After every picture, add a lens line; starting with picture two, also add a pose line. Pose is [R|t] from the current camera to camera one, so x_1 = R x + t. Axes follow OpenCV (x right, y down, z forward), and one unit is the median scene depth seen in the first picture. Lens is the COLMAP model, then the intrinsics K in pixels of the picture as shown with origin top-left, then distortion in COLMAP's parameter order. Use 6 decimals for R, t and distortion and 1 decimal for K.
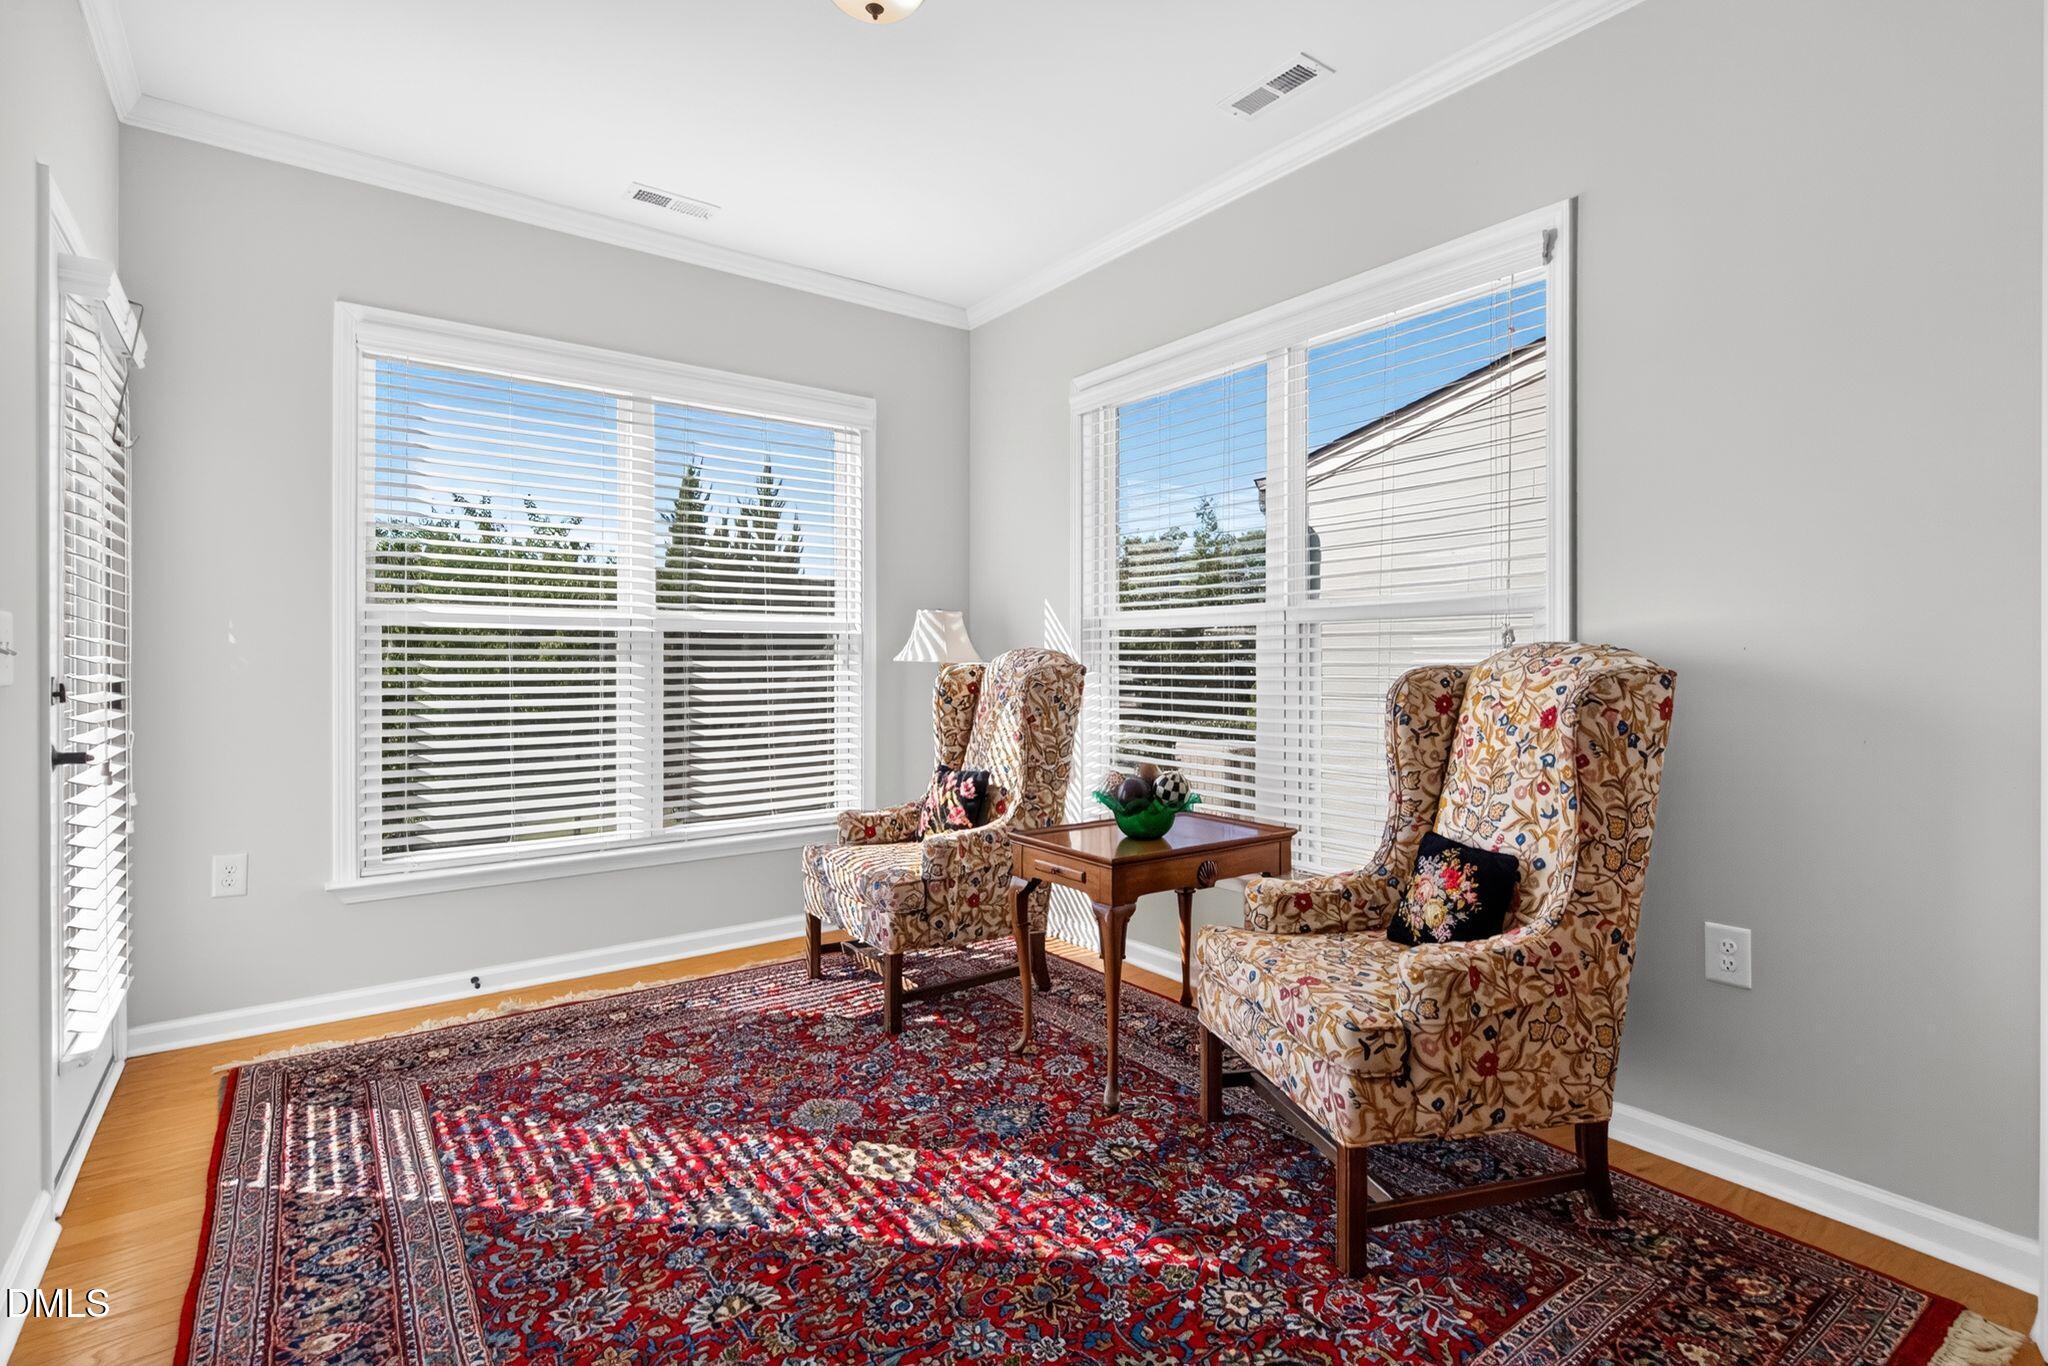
lens RADIAL K [[945.6, 0, 988.6], [0, 945.6, 677.9], [0, 0, 1]] dist [0.001510, 0.000178]
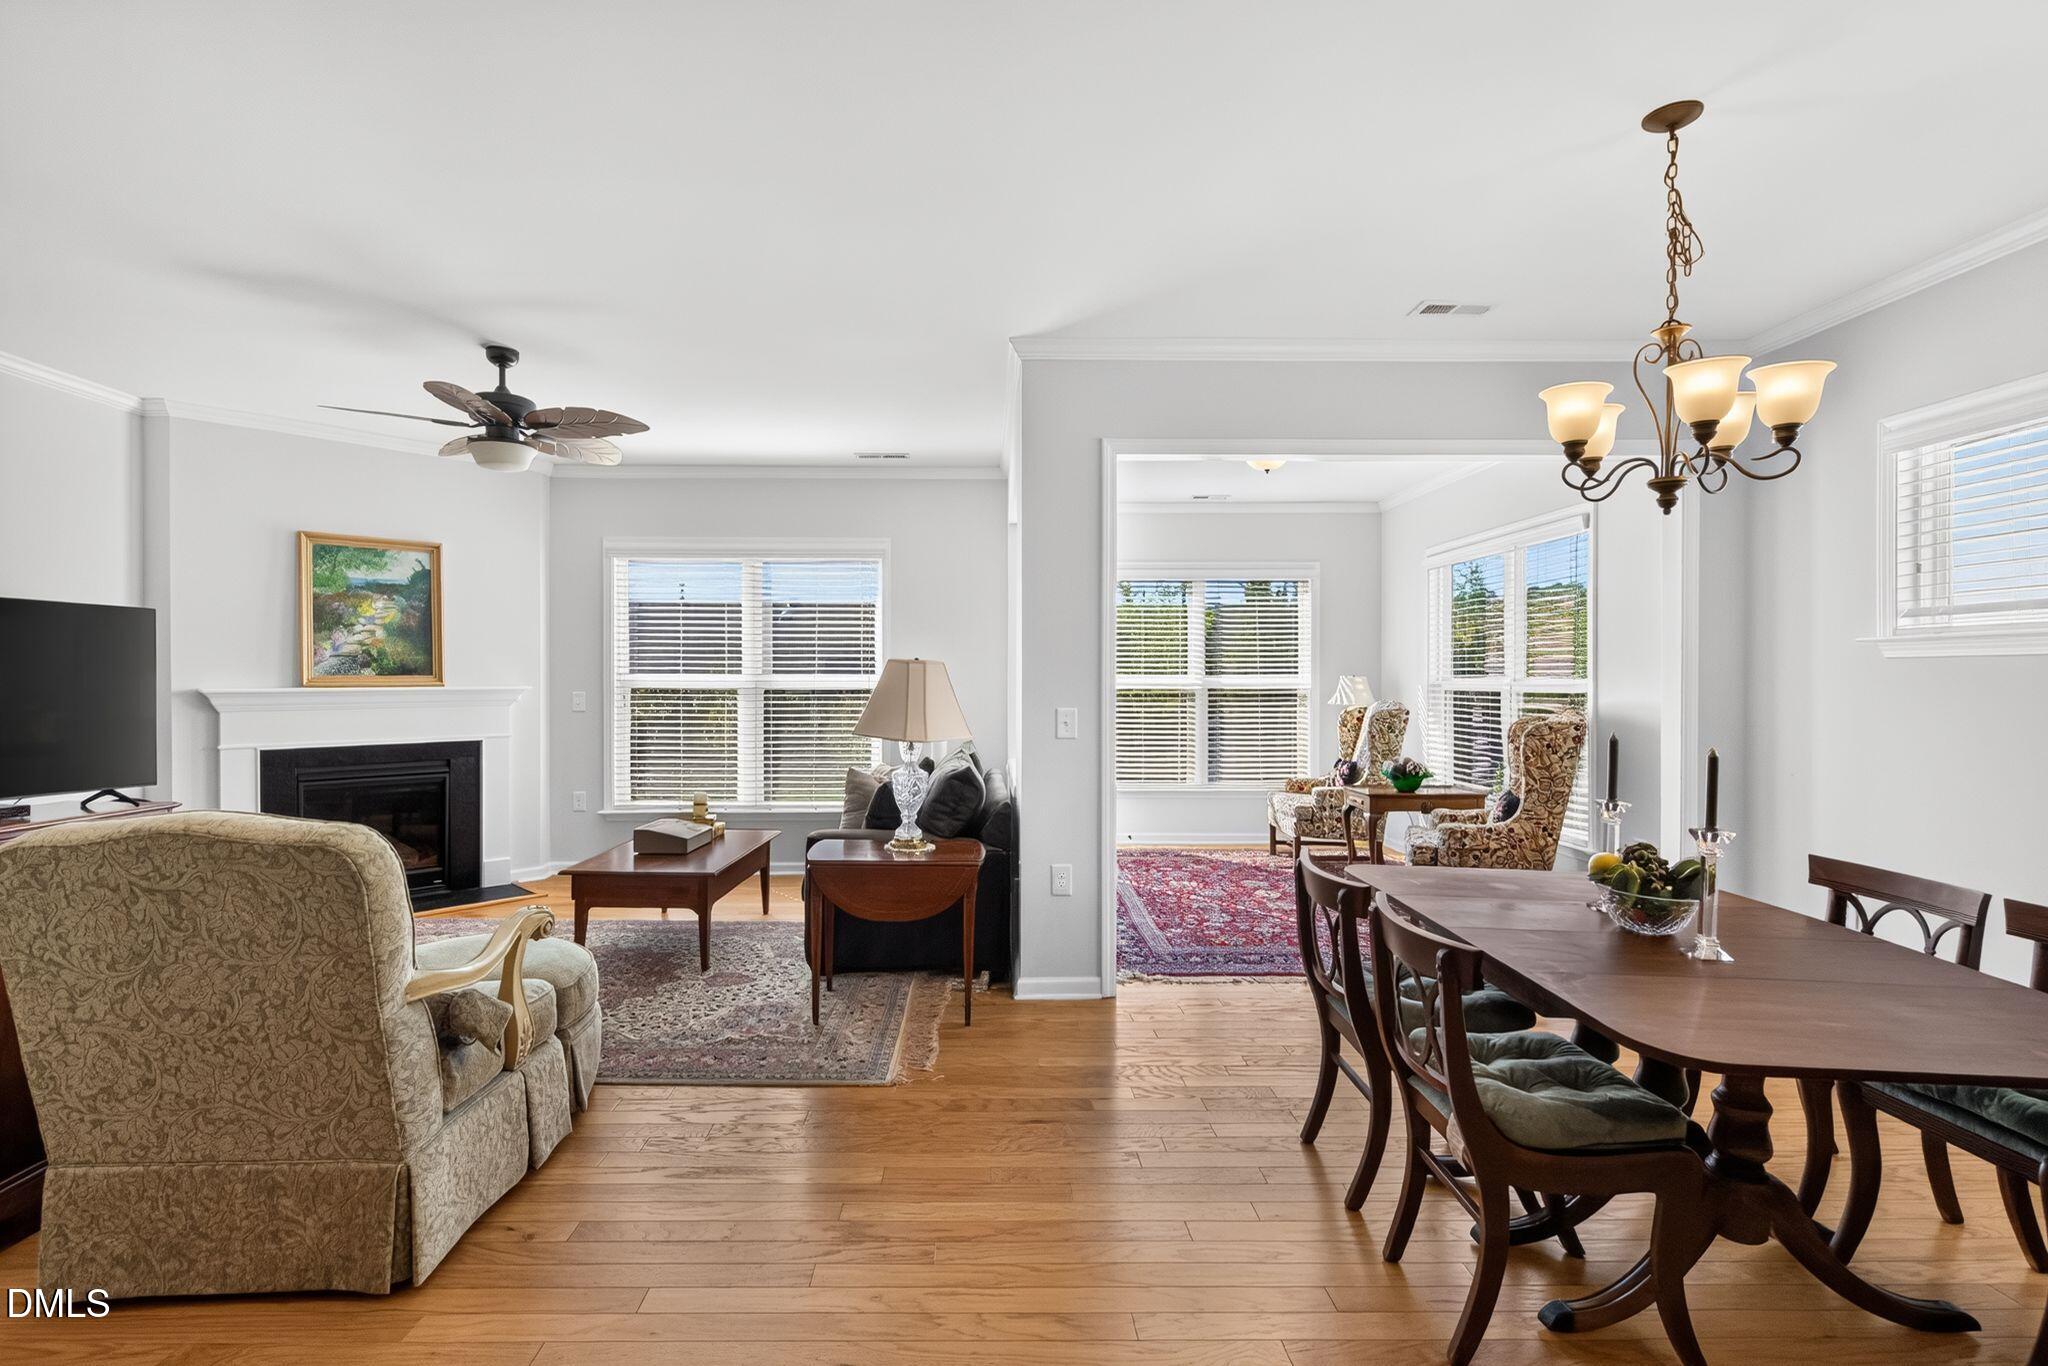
lens RADIAL K [[945.6, 0, 988.6], [0, 945.6, 677.9], [0, 0, 1]] dist [0.001510, 0.000178]
pose [[0.813095, 0.001933, -0.582128, 0.536131], [-0.009945, 0.999895, -0.010570, -0.050003], [0.582046, 0.014384, 0.813029, -1.100859]]
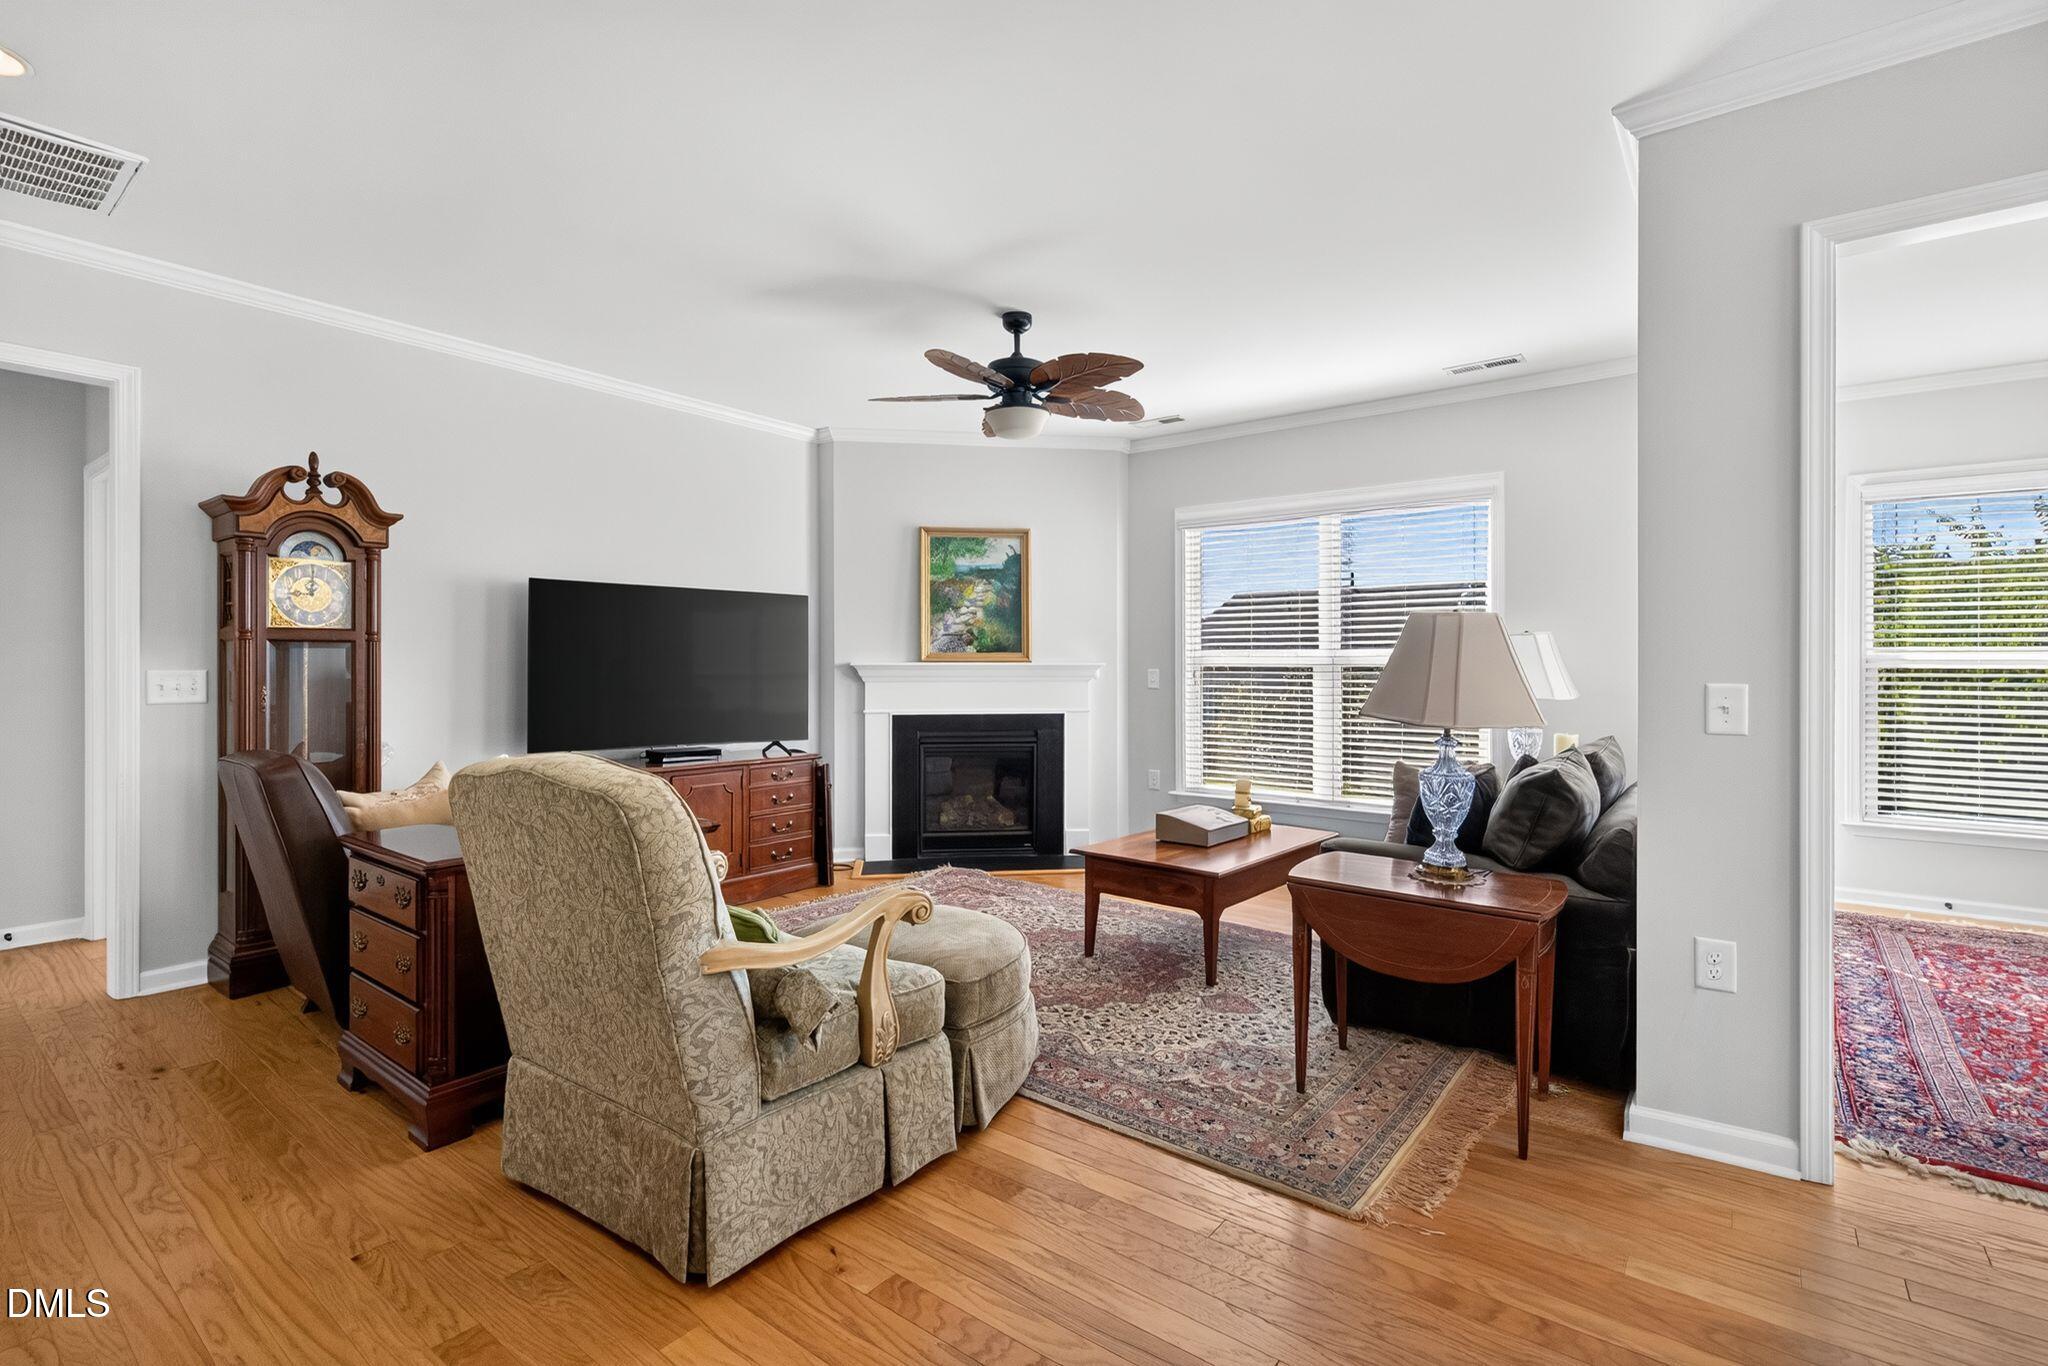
lens RADIAL K [[934.0, 0, 1027.5], [0, 934.0, 668.1], [0, 0, 1]] dist [0.001205, 0.000345]
pose [[0.279252, 0.001675, -0.960216, 0.461495], [-0.016791, 0.999854, -0.003139, -0.026267], [0.960071, 0.017000, 0.279239, -0.785747]]
